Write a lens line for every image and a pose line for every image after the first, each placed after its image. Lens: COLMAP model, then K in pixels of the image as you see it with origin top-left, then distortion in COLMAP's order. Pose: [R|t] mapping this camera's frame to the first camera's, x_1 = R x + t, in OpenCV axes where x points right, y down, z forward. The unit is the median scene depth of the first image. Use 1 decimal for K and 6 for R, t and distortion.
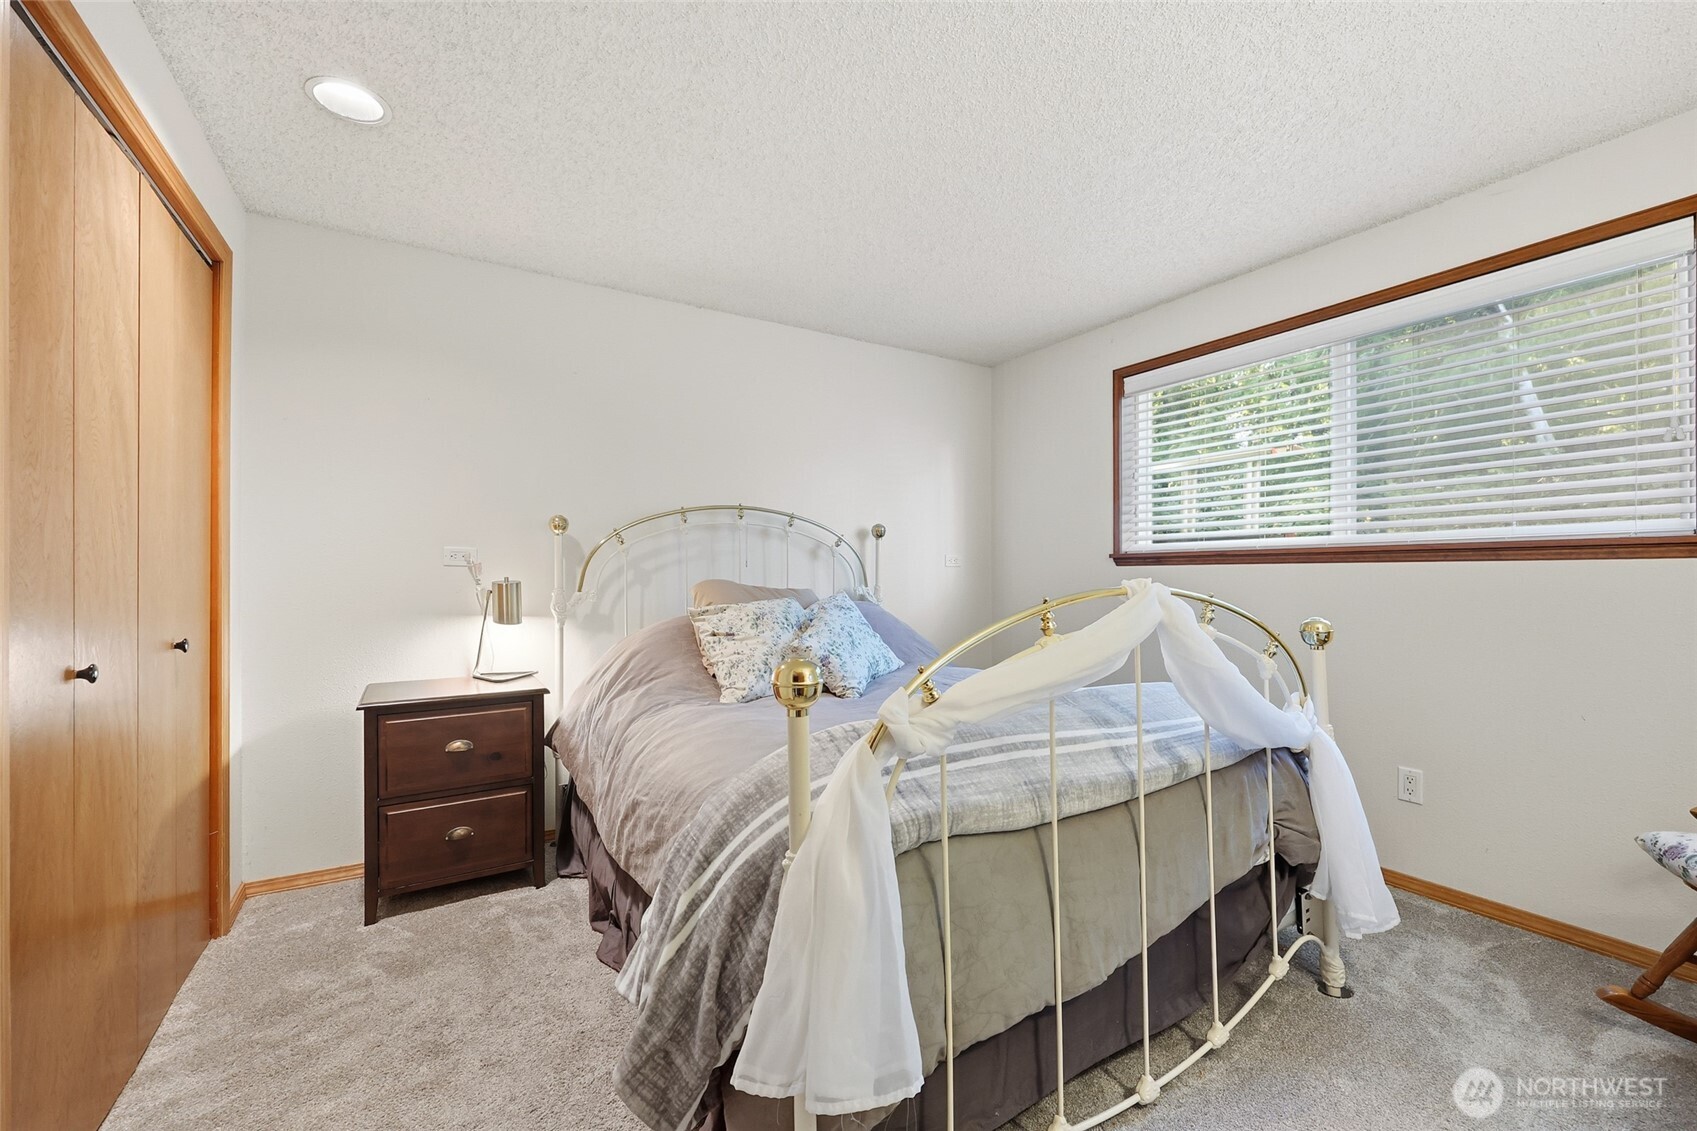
lens RADIAL K [[692.6, 0, 833.8], [0, 692.6, 566.9], [0, 0, 1]] dist [0.000691, 0.000023]
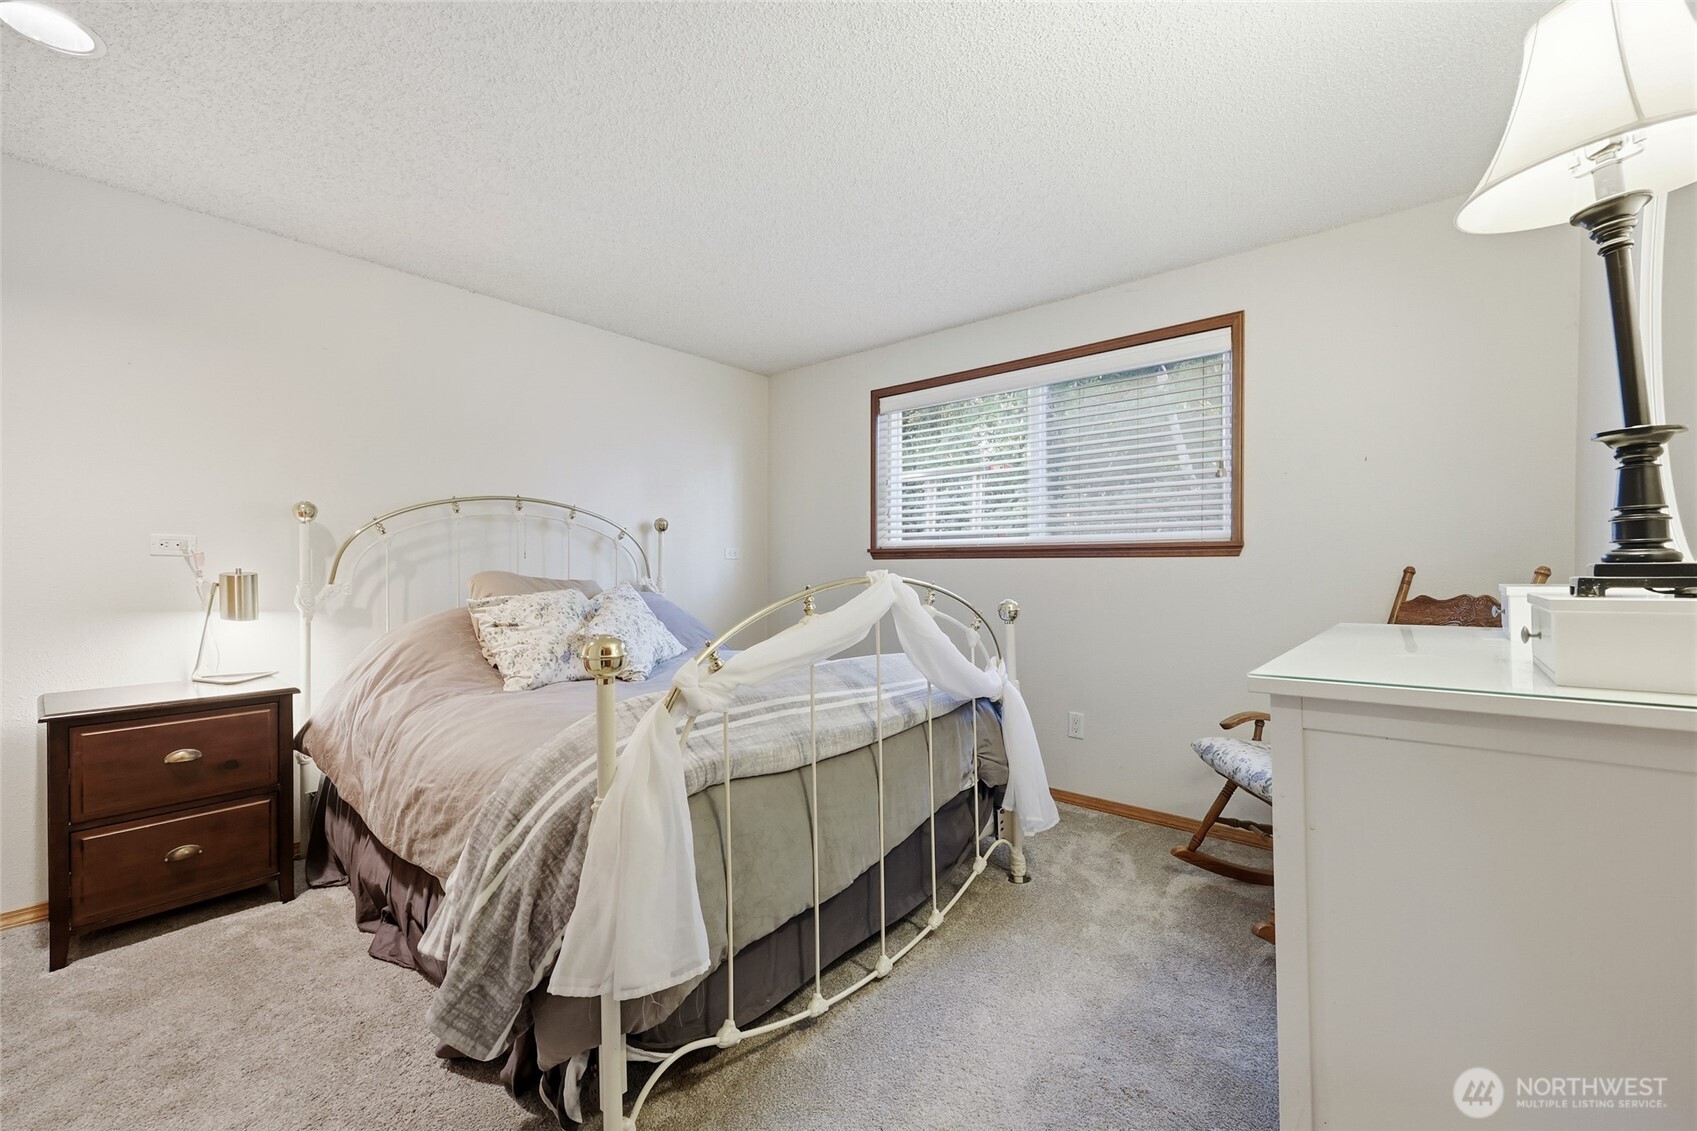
lens RADIAL K [[692.6, 0, 863.2], [0, 692.6, 571.0], [0, 0, 1]] dist [0.000691, 0.000023]
pose [[0.936109, -0.000426, 0.351710, -0.030164], [-0.005813, 0.999844, 0.016682, -0.002129], [-0.351662, -0.017661, 0.935961, -0.152694]]
